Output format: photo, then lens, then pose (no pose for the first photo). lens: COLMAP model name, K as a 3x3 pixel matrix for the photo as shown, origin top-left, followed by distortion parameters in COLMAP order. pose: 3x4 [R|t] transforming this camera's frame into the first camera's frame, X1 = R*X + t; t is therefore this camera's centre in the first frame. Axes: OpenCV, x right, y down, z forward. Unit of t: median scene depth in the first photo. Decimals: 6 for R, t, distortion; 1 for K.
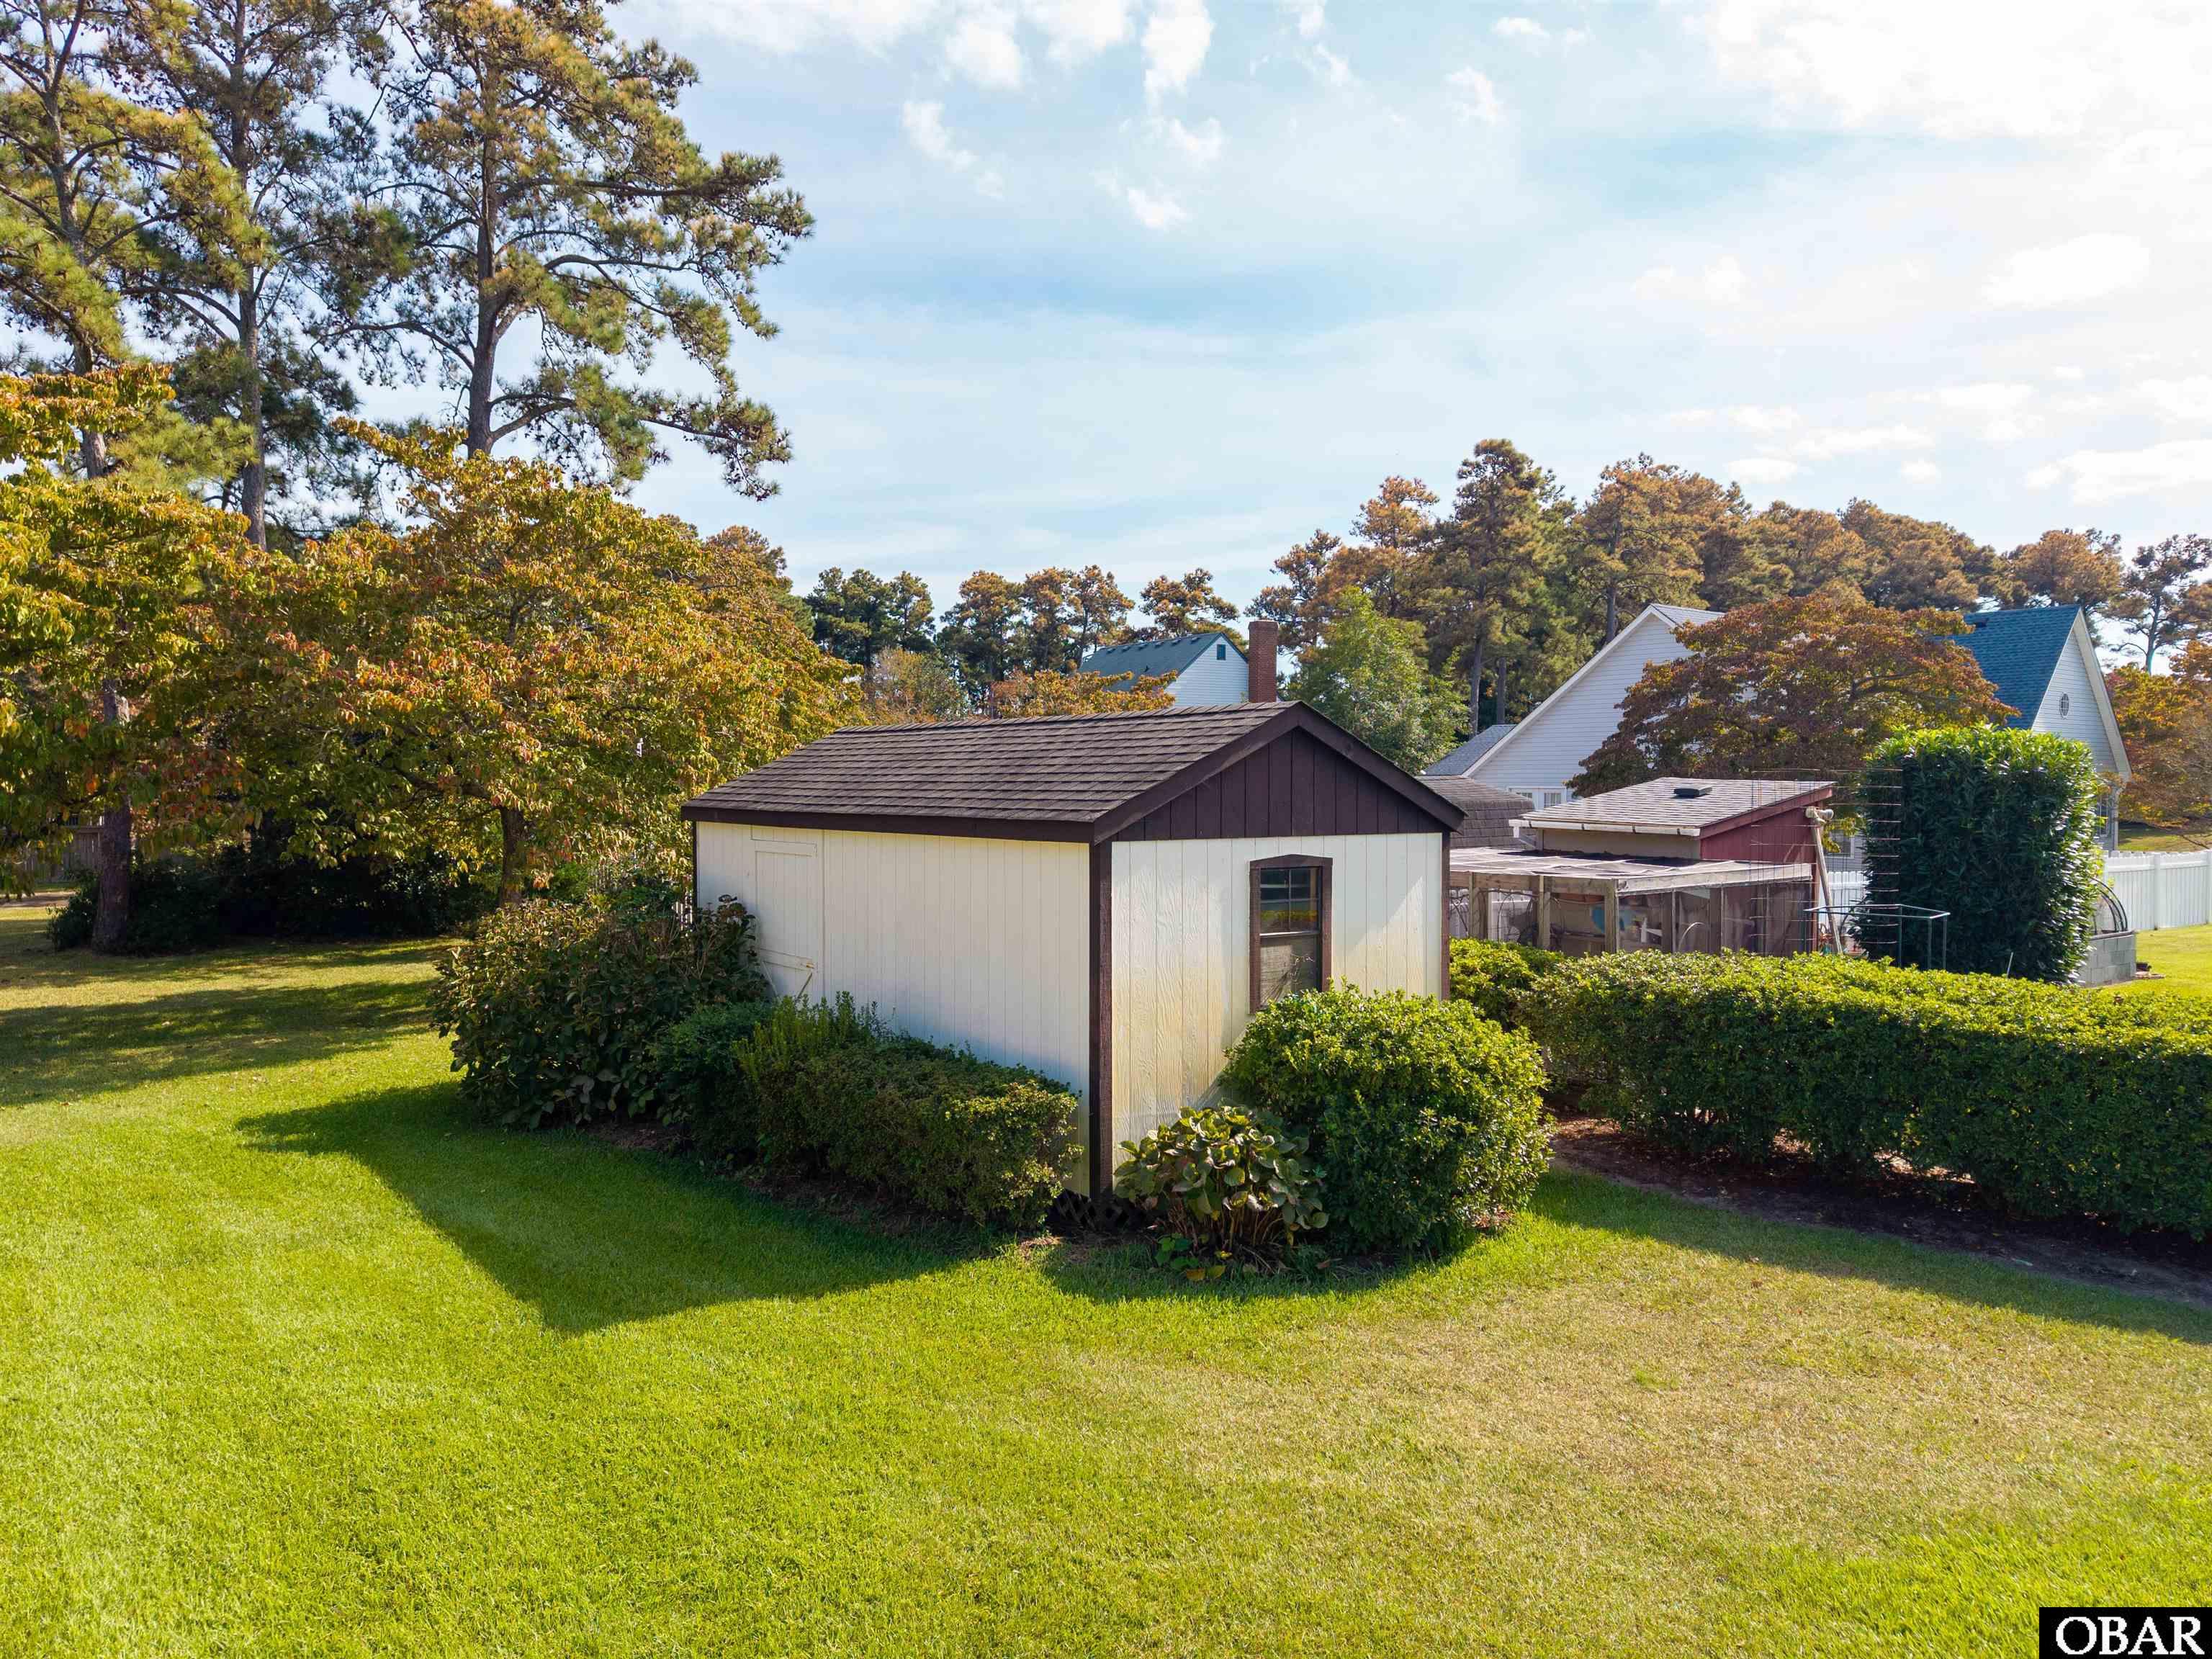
lens RADIAL K [[1455.5, 0, 1106.0], [0, 1455.5, 829.5], [0, 0, 1]] dist [0.028952, -0.025555]
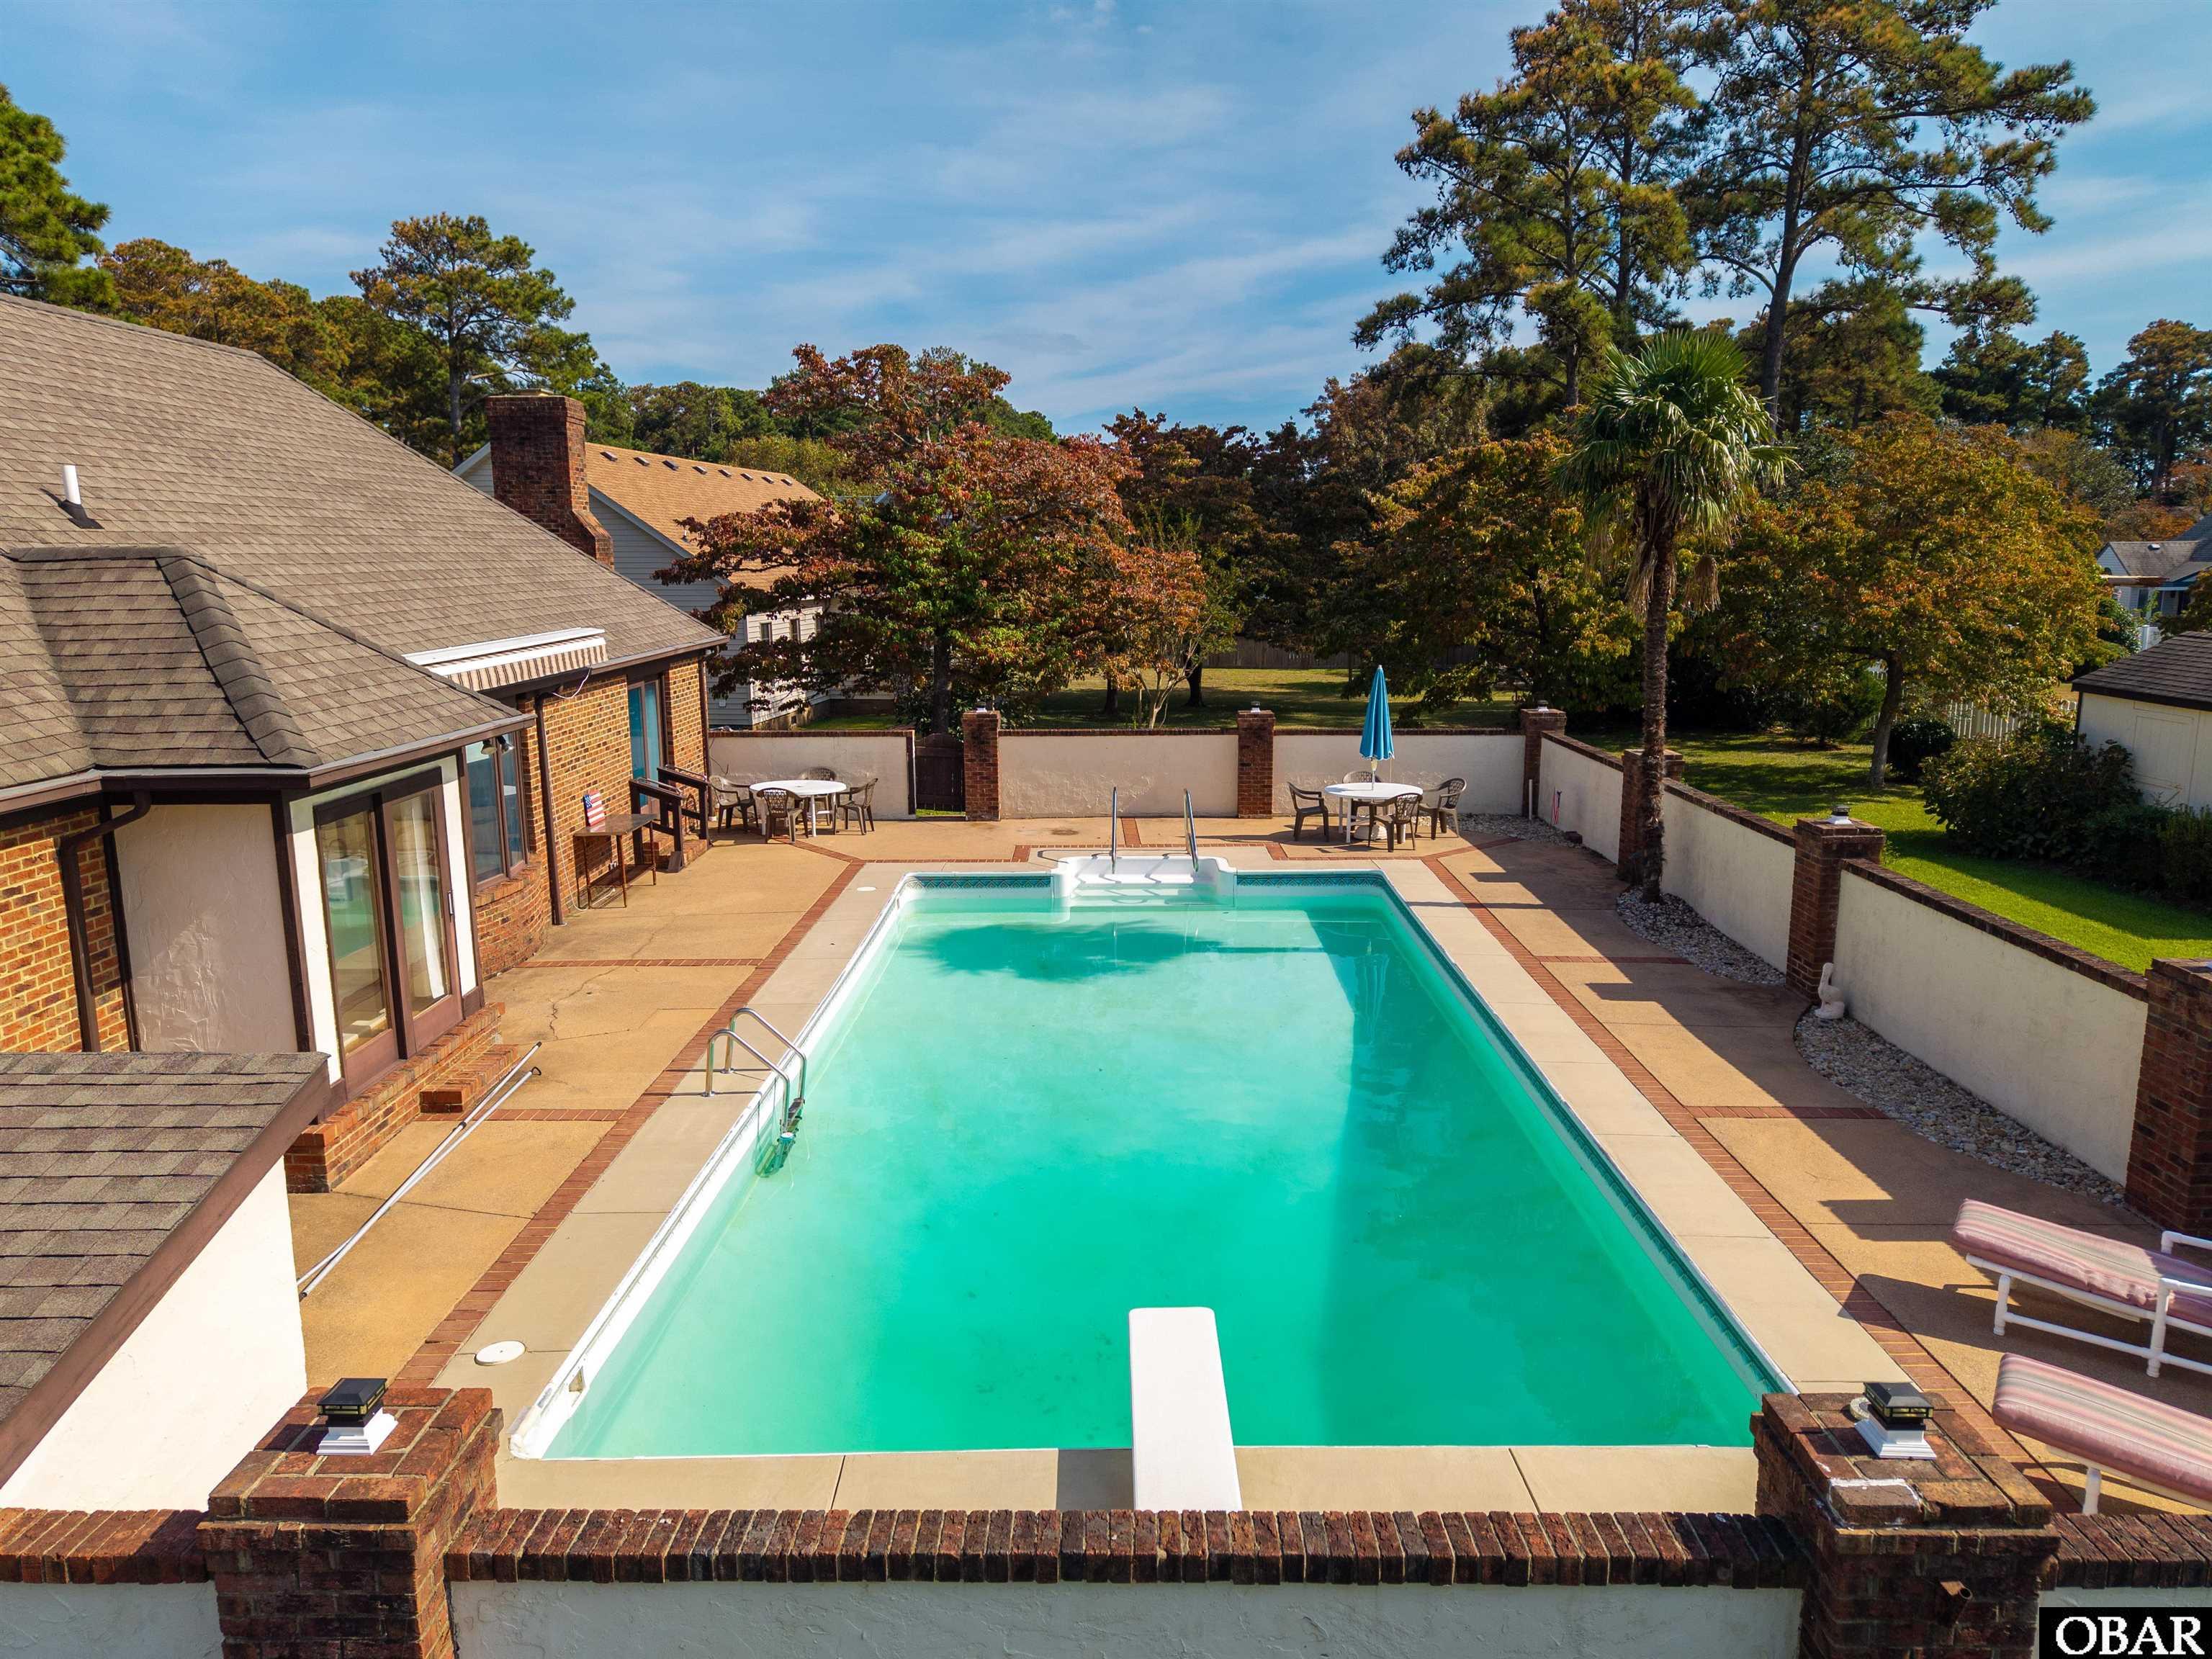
lens RADIAL K [[1476.5, 0, 1100.5], [0, 1476.5, 817.2], [0, 0, 1]] dist [-0.000047, 0.006200]
pose [[0.784926, 0.113022, -0.609194, -0.045713], [-0.021346, 0.987571, 0.155717, -0.040283], [0.619221, -0.109223, 0.777583, -0.397106]]
